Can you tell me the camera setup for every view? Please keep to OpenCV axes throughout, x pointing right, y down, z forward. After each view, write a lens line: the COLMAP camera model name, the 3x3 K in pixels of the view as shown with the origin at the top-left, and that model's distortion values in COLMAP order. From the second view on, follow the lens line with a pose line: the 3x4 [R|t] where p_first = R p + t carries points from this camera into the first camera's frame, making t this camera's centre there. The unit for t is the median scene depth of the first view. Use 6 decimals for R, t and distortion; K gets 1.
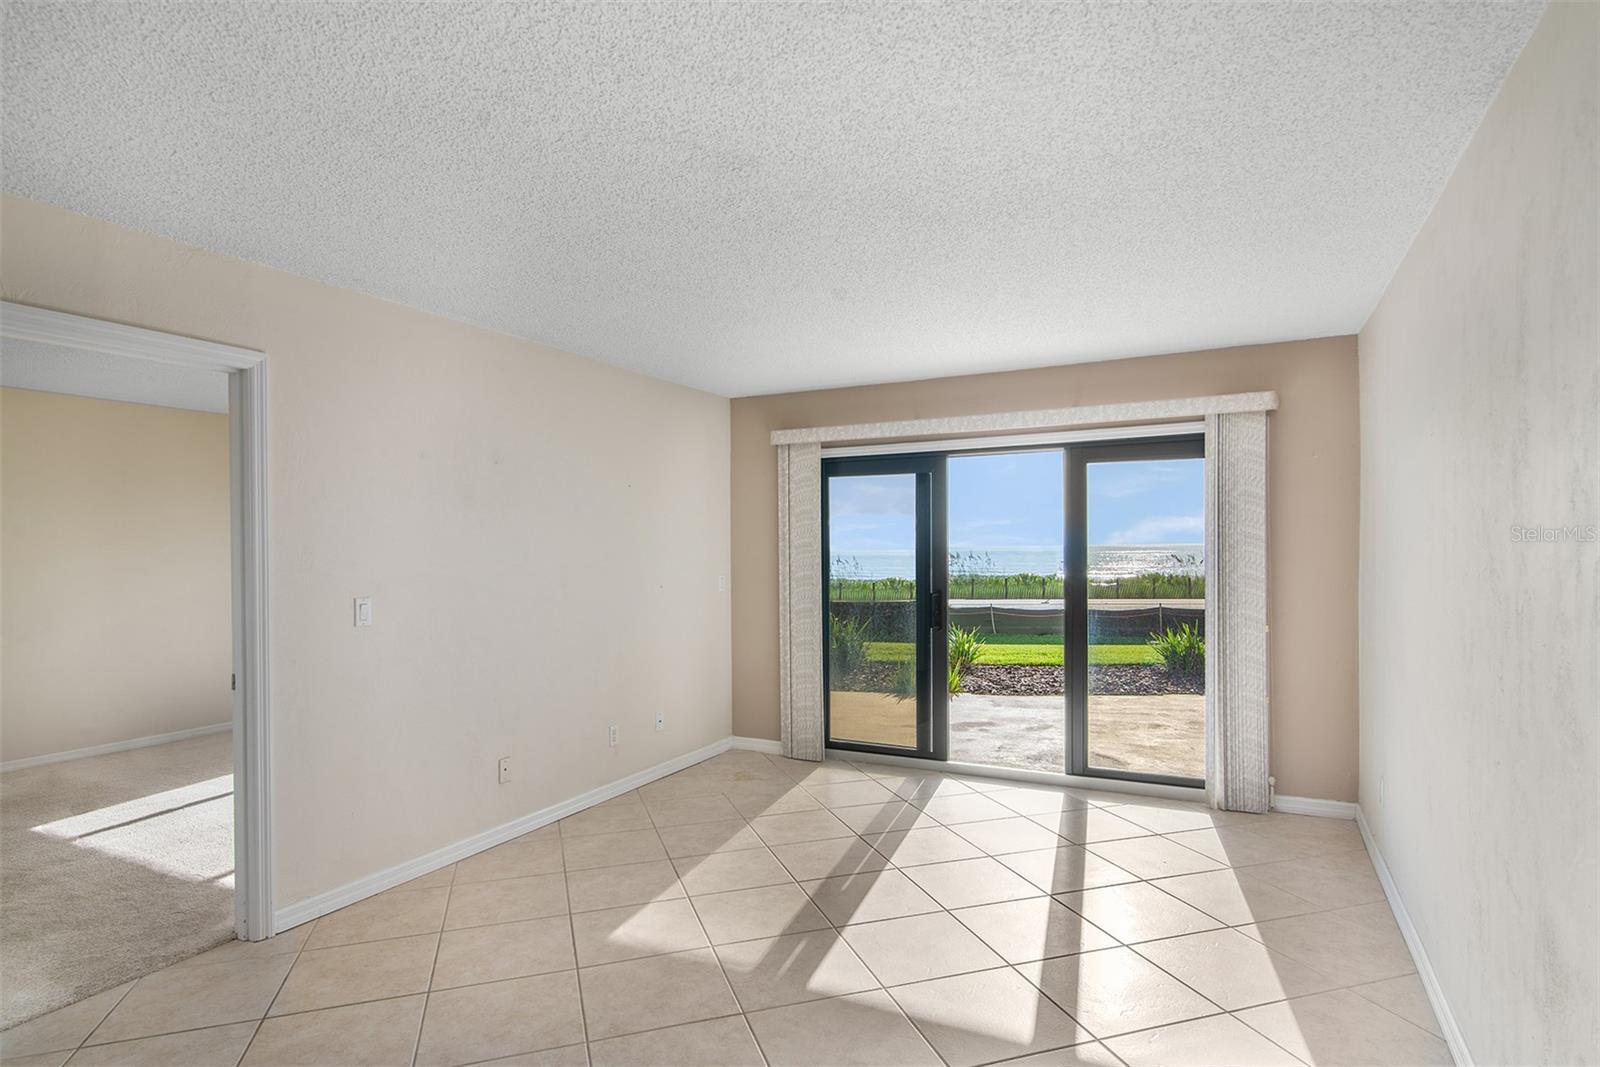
lens RADIAL K [[857.4, 0, 794.7], [0, 857.4, 558.3], [0, 0, 1]] dist [0.002840, -0.002475]
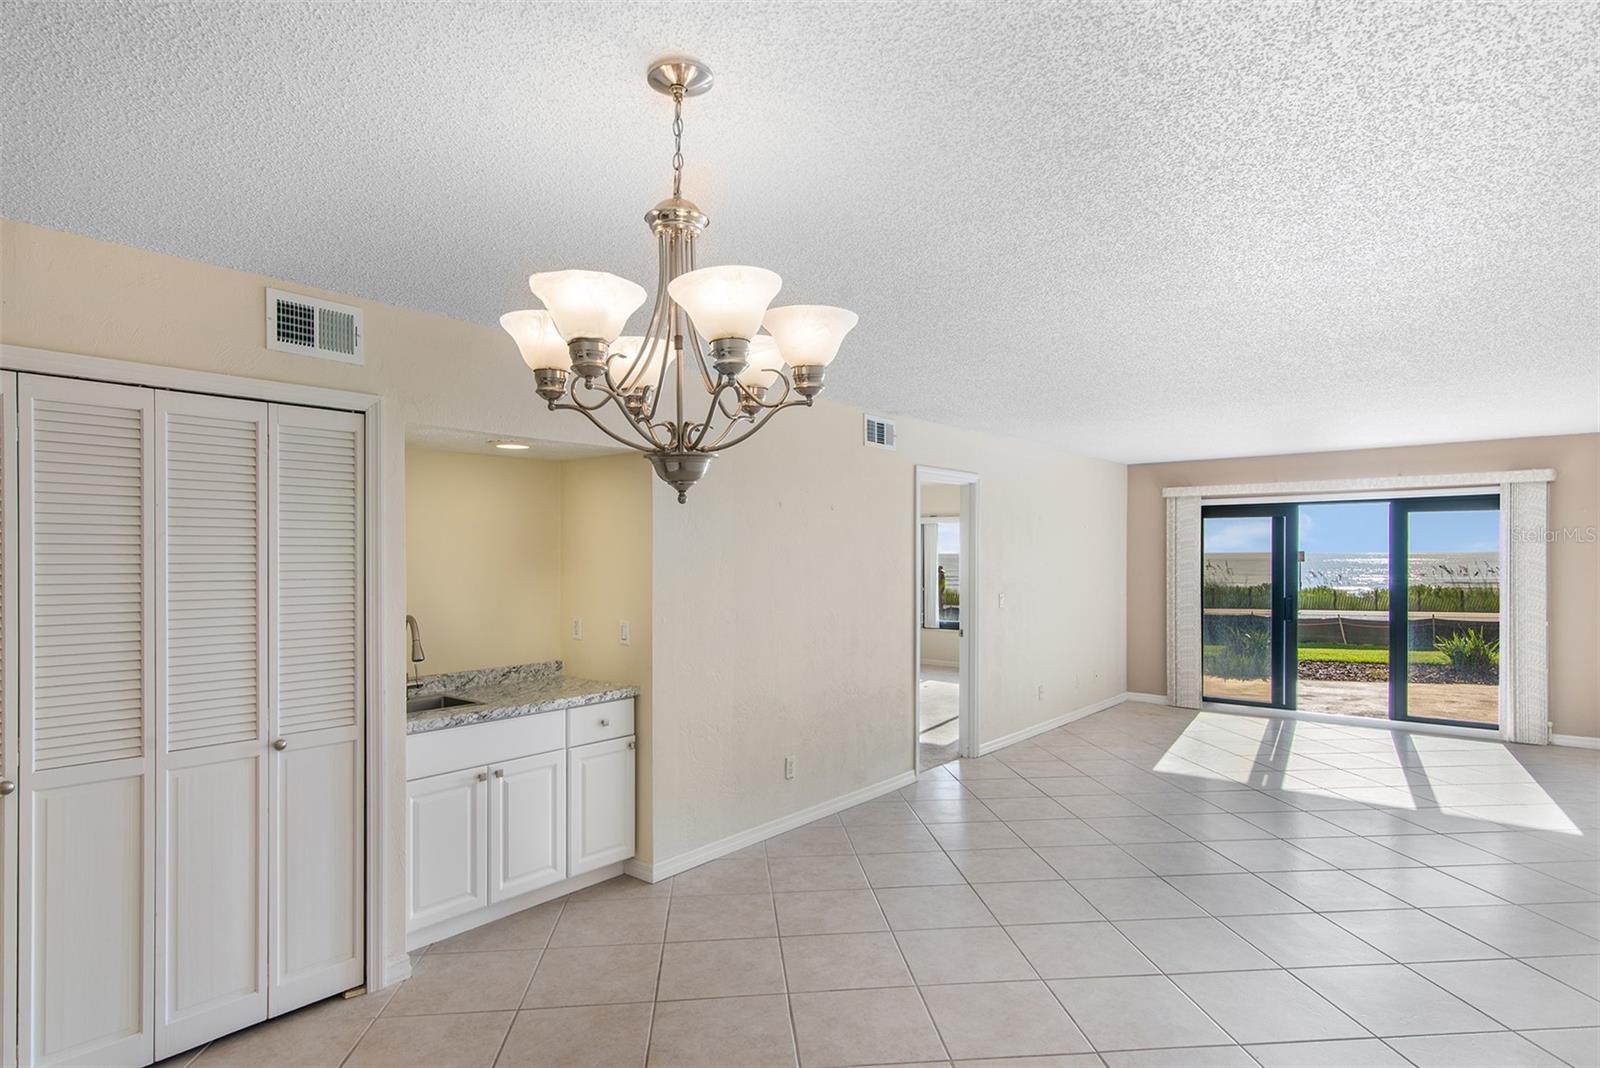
lens RADIAL K [[857.4, 0, 794.7], [0, 857.4, 558.8], [0, 0, 1]] dist [0.002840, -0.002475]
pose [[0.974778, 0.006868, -0.223072, -0.339908], [-0.008095, 0.999957, -0.004584, -0.013051], [0.223031, 0.006274, 0.974791, -0.645305]]
